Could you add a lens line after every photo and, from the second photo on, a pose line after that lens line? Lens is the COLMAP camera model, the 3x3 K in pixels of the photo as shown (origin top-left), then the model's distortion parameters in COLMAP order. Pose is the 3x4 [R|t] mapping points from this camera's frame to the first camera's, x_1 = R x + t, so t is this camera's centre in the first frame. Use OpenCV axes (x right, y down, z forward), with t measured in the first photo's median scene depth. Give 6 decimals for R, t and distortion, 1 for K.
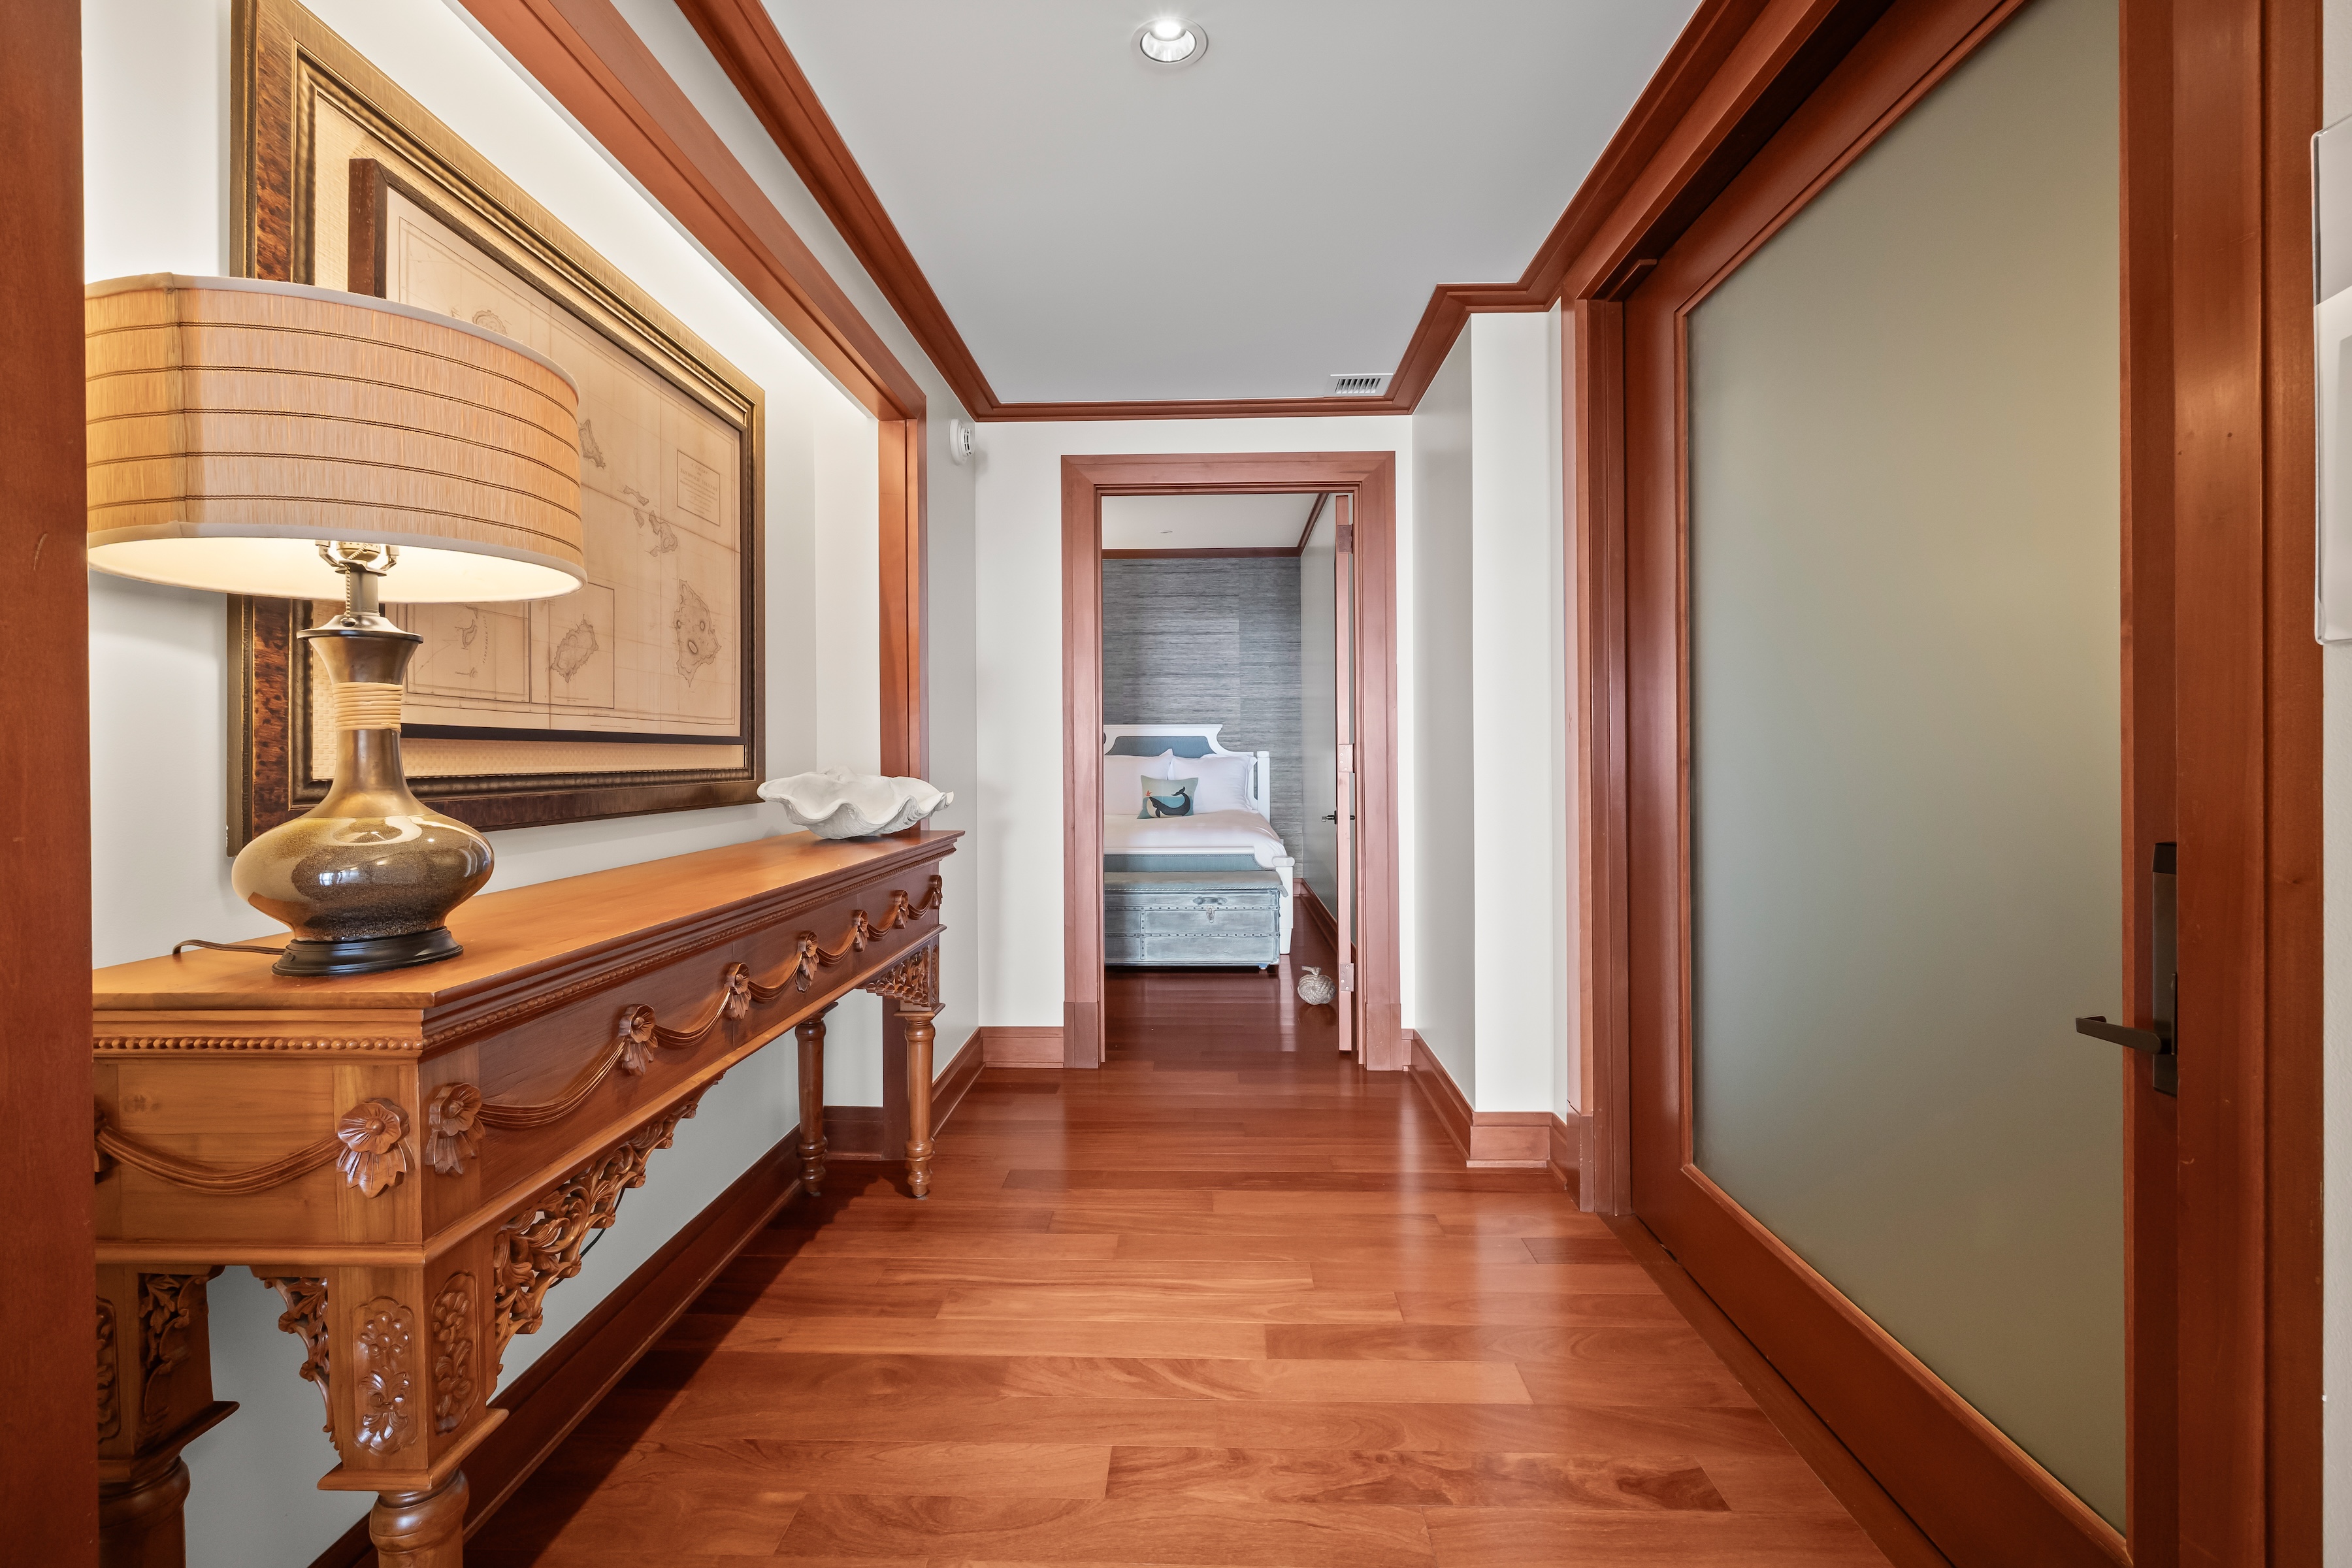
lens RADIAL K [[1053.9, 0, 1171.0], [0, 1053.9, 757.9], [0, 0, 1]] dist [0.000966, 0.000037]
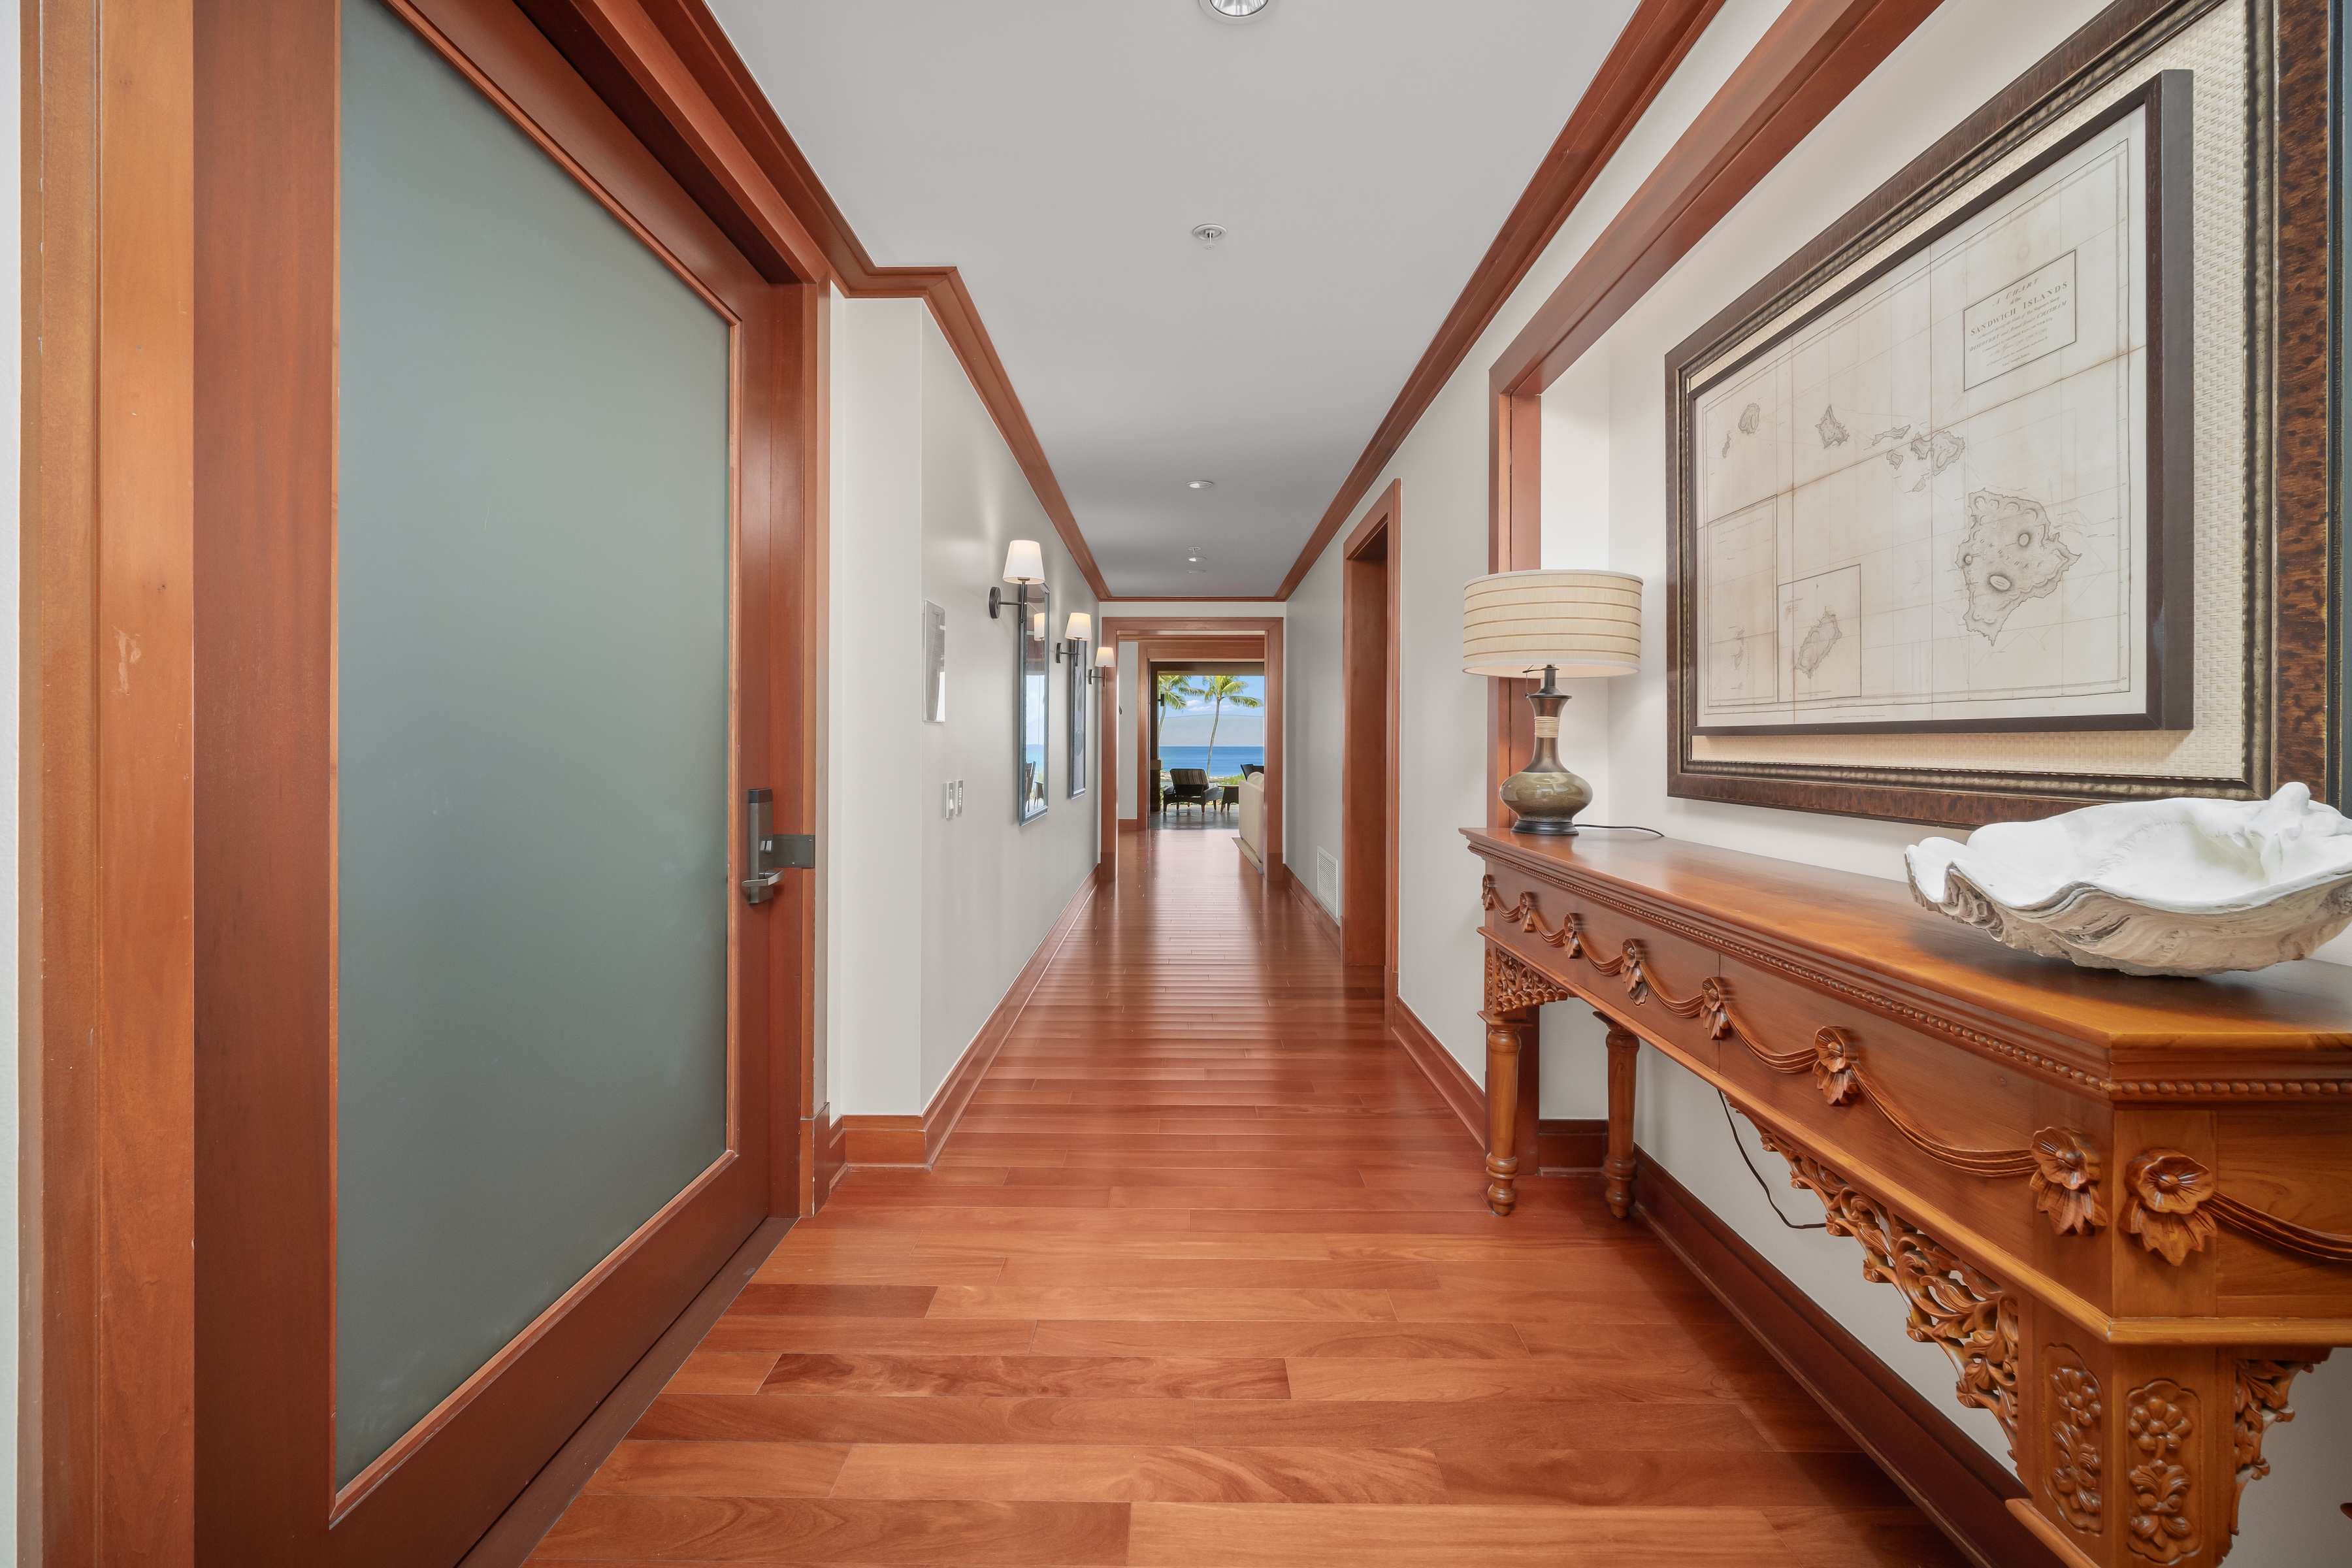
lens RADIAL K [[1047.1, 0, 1176.0], [0, 1047.1, 775.8], [0, 0, 1]] dist [0.000820, -0.000015]
pose [[-0.999604, 0.003195, -0.027942, 0.039477], [0.002218, 0.999388, 0.034921, -0.005537], [0.028036, 0.034846, -0.998999, 0.910817]]
